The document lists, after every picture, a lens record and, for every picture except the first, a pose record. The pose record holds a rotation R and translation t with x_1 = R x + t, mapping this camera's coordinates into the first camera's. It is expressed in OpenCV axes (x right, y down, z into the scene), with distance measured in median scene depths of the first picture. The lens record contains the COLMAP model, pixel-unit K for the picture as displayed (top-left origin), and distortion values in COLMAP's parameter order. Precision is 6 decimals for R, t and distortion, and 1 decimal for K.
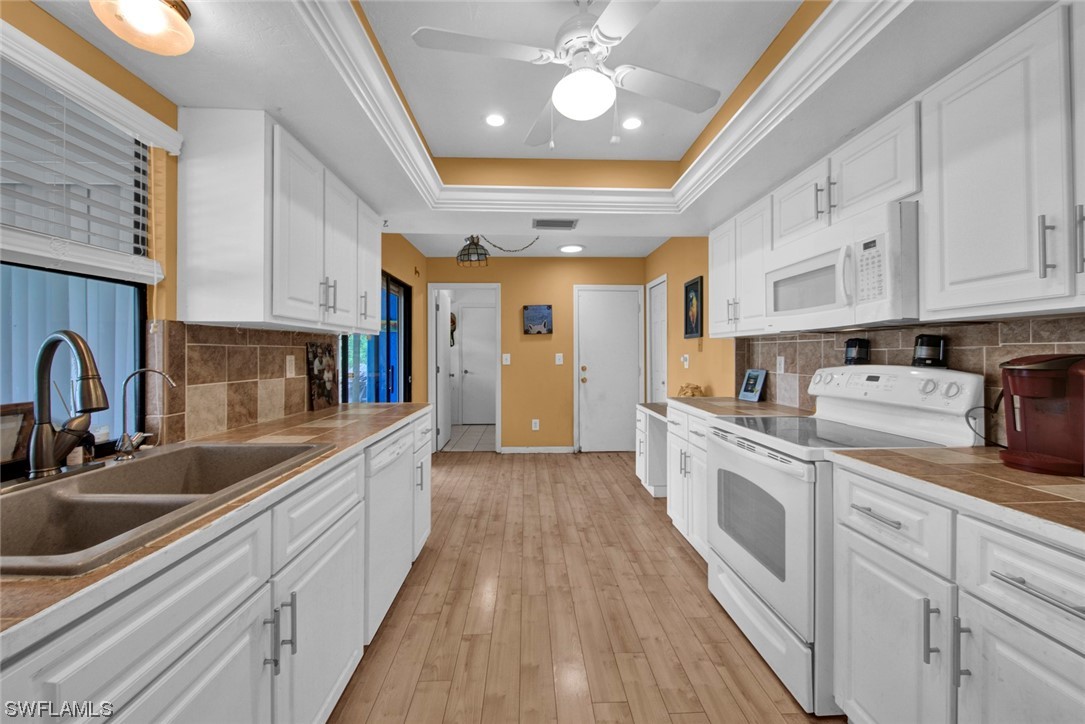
lens RADIAL K [[463.3, 0, 543.4], [0, 463.3, 352.5], [0, 0, 1]] dist [0.016415, -0.012176]
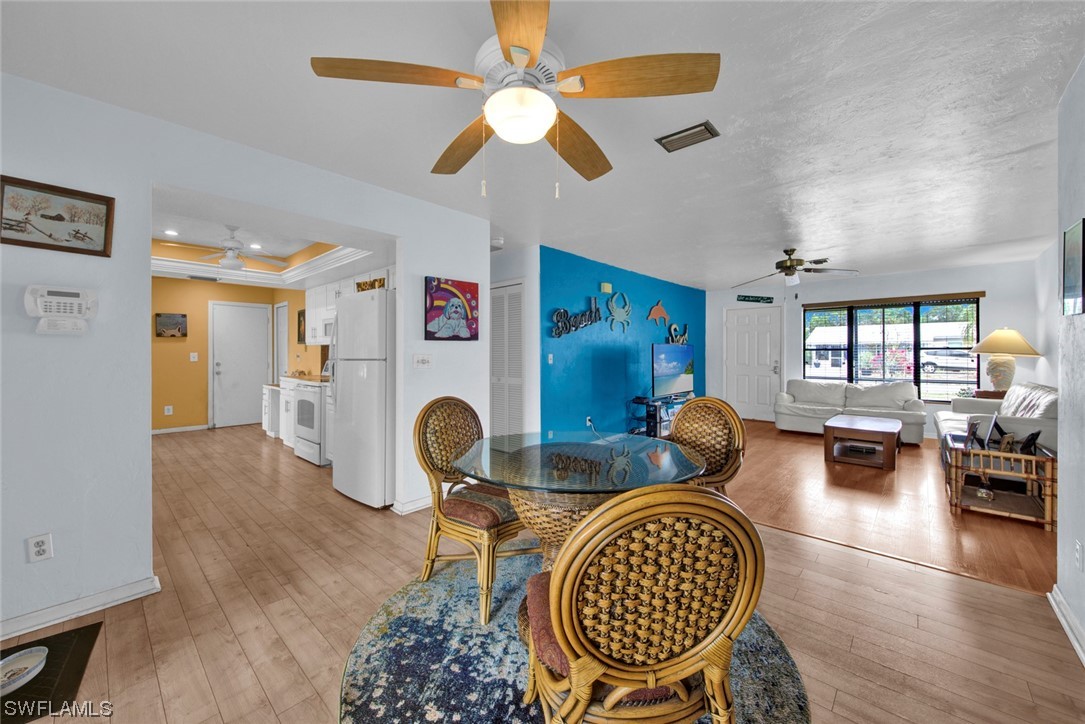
lens RADIAL K [[408.4, 0, 544.1], [0, 408.4, 352.3], [0, 0, 1]] dist [0.000269, 0.000022]
pose [[0.711169, 0.003938, 0.703010, -0.196579], [-0.004222, 0.999990, -0.001331, -0.004094], [-0.703008, -0.002021, 0.711179, -1.331597]]
